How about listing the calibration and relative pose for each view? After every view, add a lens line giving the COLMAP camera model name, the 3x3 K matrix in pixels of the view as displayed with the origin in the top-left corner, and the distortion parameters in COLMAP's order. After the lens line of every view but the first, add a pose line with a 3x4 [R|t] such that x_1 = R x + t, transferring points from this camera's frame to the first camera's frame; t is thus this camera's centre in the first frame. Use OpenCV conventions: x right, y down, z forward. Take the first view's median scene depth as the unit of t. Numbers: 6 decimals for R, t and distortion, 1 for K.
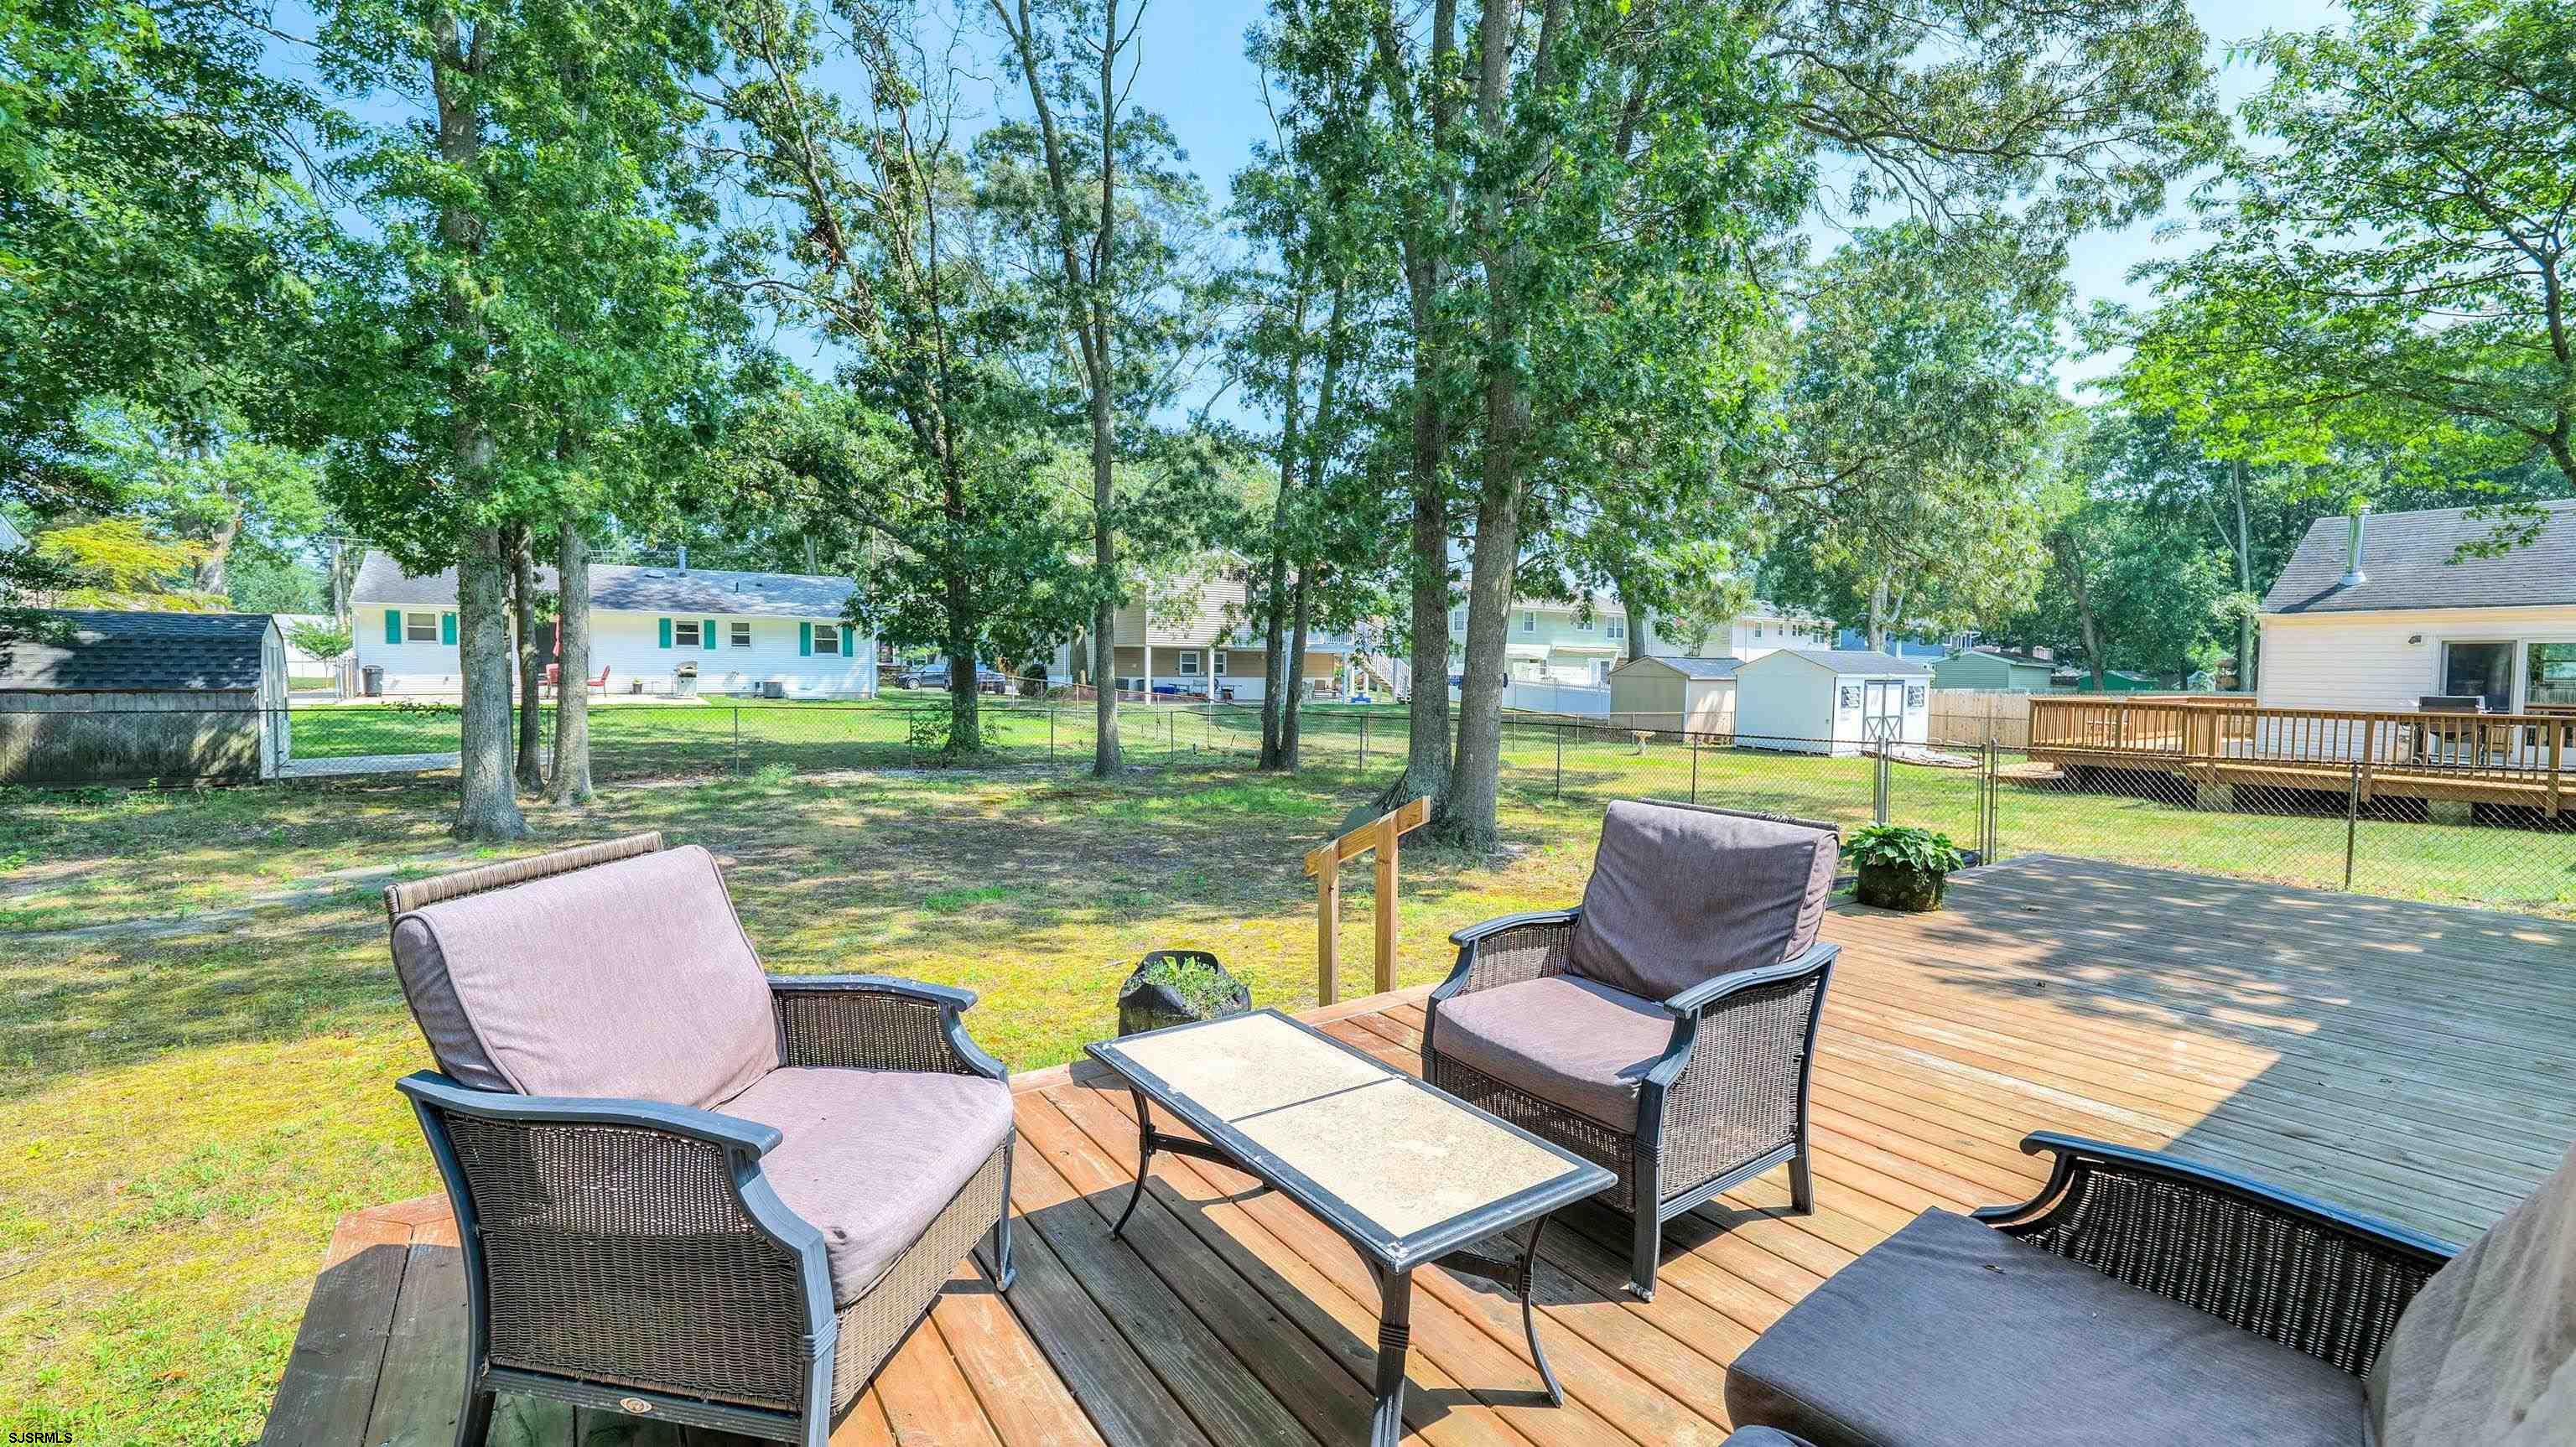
lens RADIAL K [[1046.3, 0, 1266.7], [0, 1046.3, 726.1], [0, 0, 1]] dist [-0.011121, 0.000218]
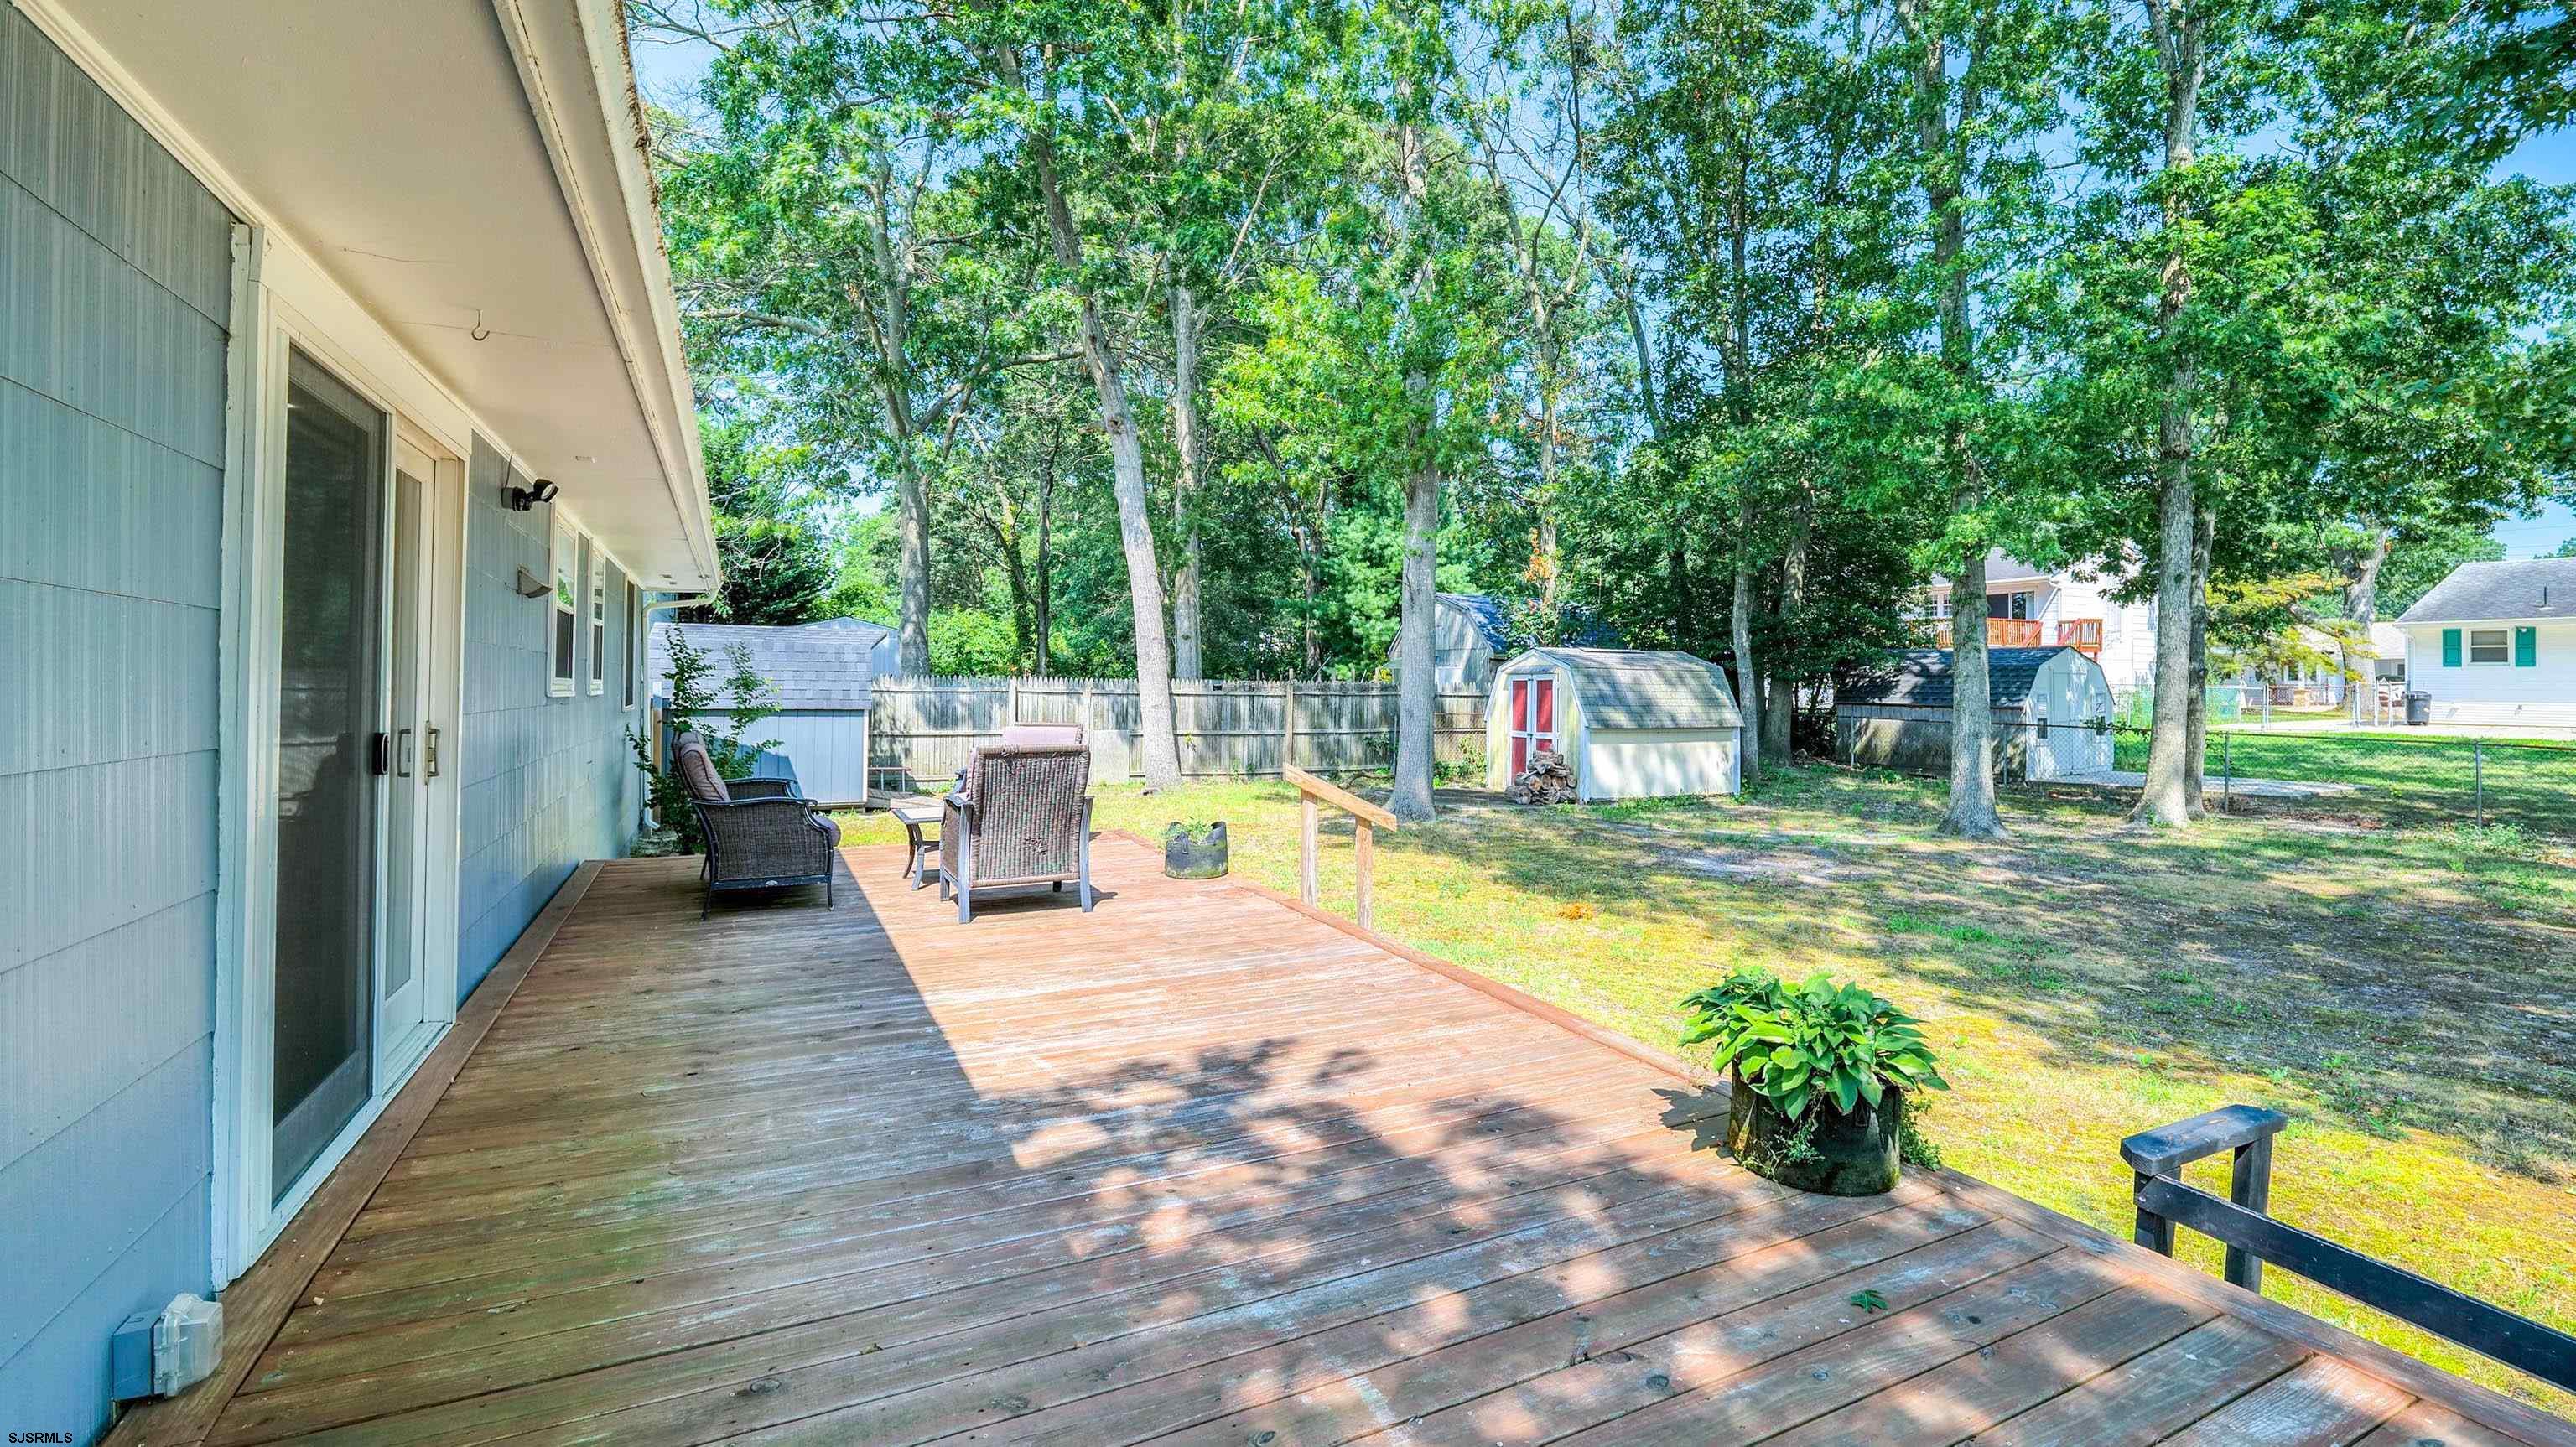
lens RADIAL K [[1046.3, 0, 1263.3], [0, 1046.3, 709.4], [0, 0, 1]] dist [-0.011121, 0.000218]
pose [[-0.153525, 0.017551, -0.987989, 0.342813], [-0.059436, 0.997868, 0.026962, -0.011328], [0.986356, 0.062861, -0.152155, 0.253935]]
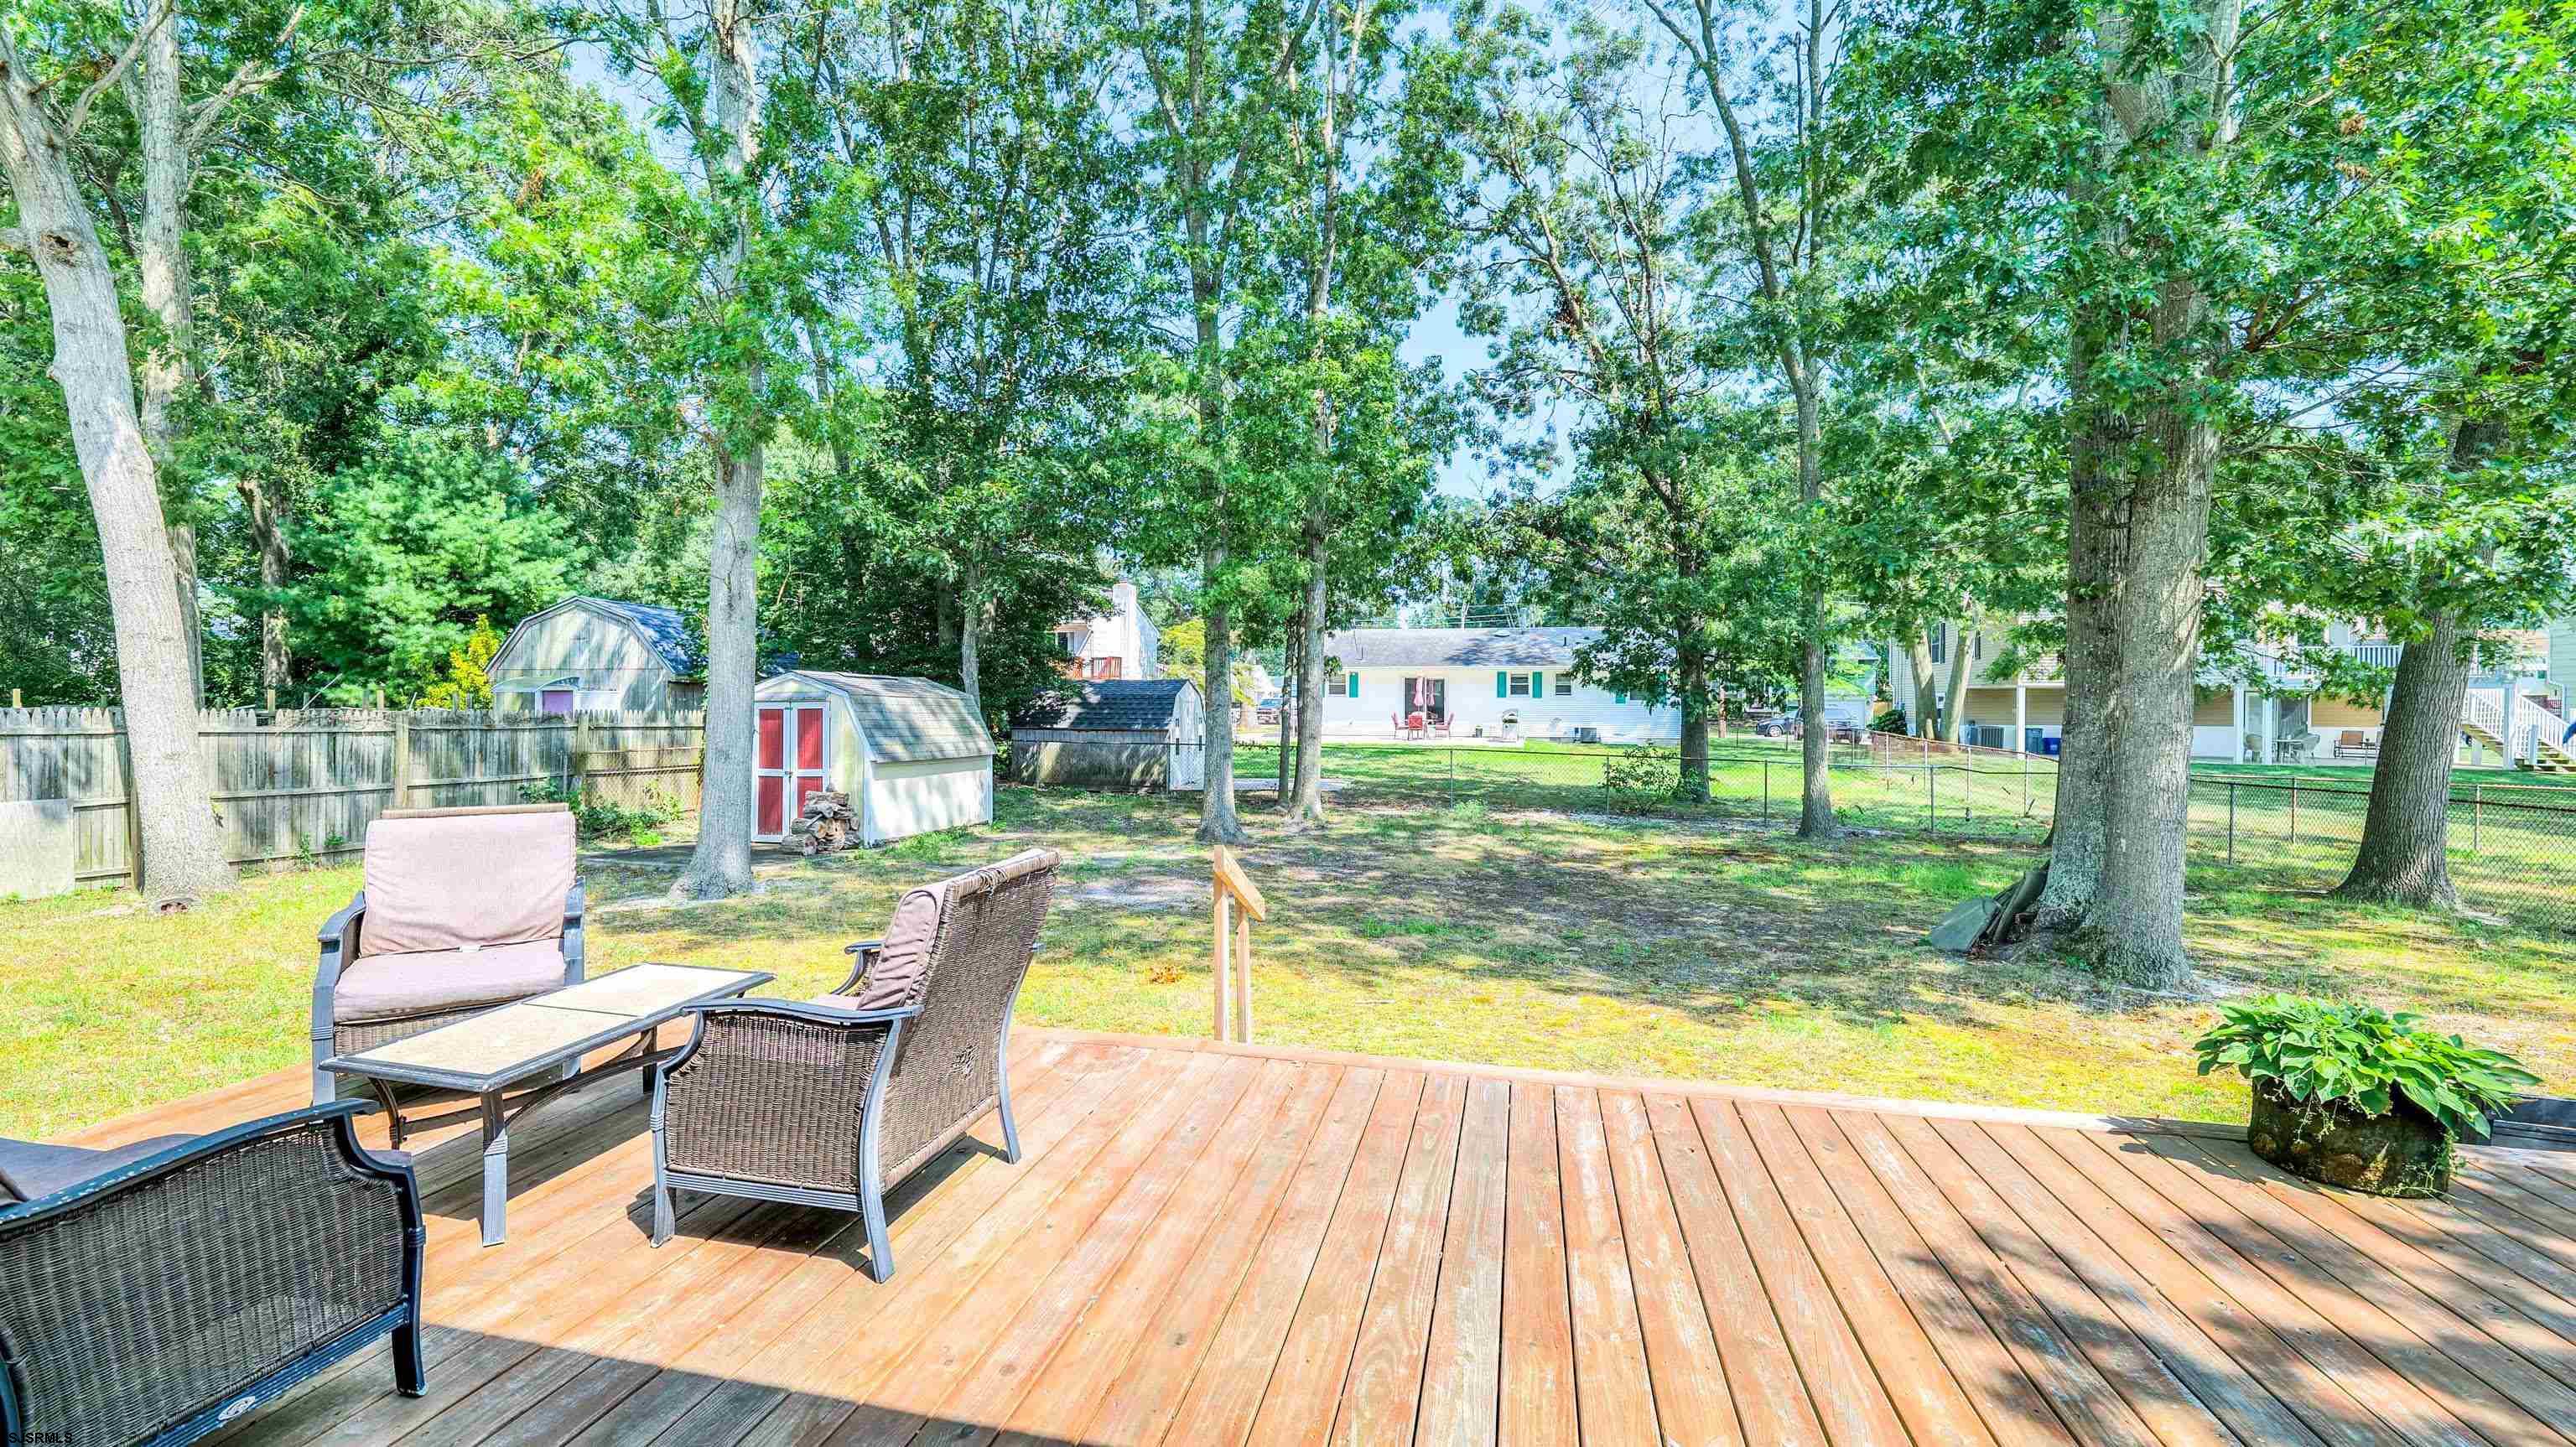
lens RADIAL K [[1046.3, 0, 1275.0], [0, 1046.3, 725.1], [0, 0, 1]] dist [-0.011121, 0.000218]
pose [[0.656360, 0.003345, -0.754440, 0.194371], [-0.036996, 0.998930, -0.027758, -0.004800], [0.753540, 0.046130, 0.655782, 0.080204]]
